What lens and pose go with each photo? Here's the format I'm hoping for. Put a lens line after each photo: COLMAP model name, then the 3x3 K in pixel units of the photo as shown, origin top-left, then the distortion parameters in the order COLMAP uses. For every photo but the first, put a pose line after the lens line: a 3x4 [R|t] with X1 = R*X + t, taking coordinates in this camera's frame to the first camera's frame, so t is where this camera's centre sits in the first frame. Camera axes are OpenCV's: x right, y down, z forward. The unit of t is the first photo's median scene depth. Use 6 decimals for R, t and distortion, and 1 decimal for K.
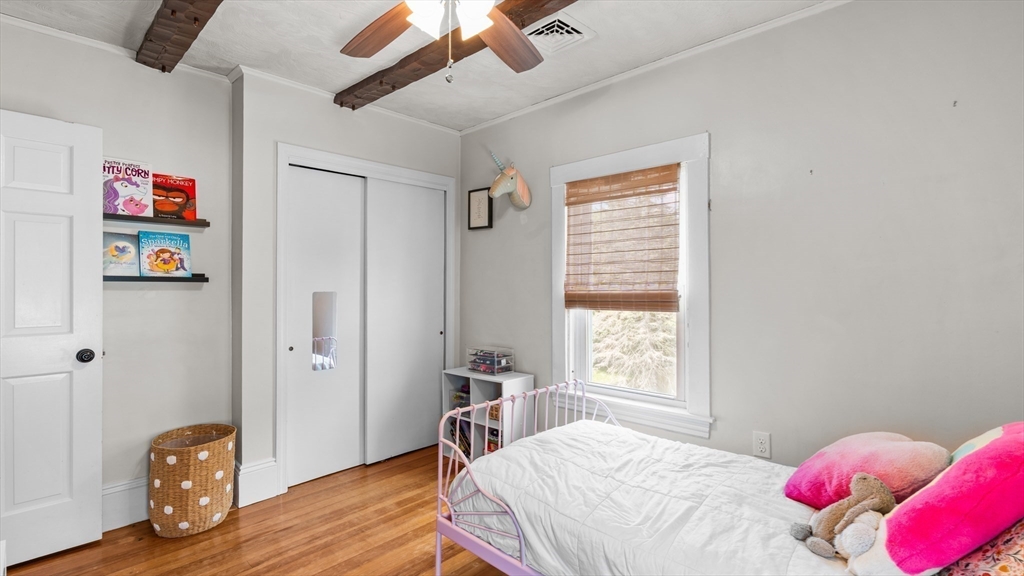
lens RADIAL K [[469.7, 0, 510.7], [0, 469.7, 283.1], [0, 0, 1]] dist [-0.000116, 0.000061]
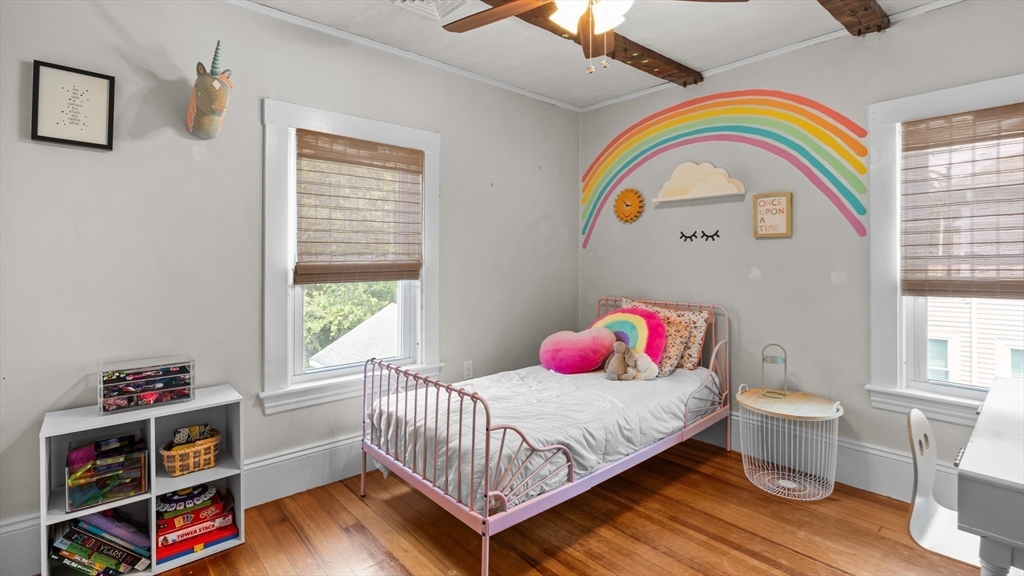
lens RADIAL K [[469.7, 0, 501.7], [0, 469.7, 265.8], [0, 0, 1]] dist [-0.000116, 0.000061]
pose [[0.105378, -0.008214, 0.994398, -0.732221], [-0.005243, 0.999947, 0.008816, 0.016070], [-0.994418, -0.006142, 0.105330, 0.639937]]
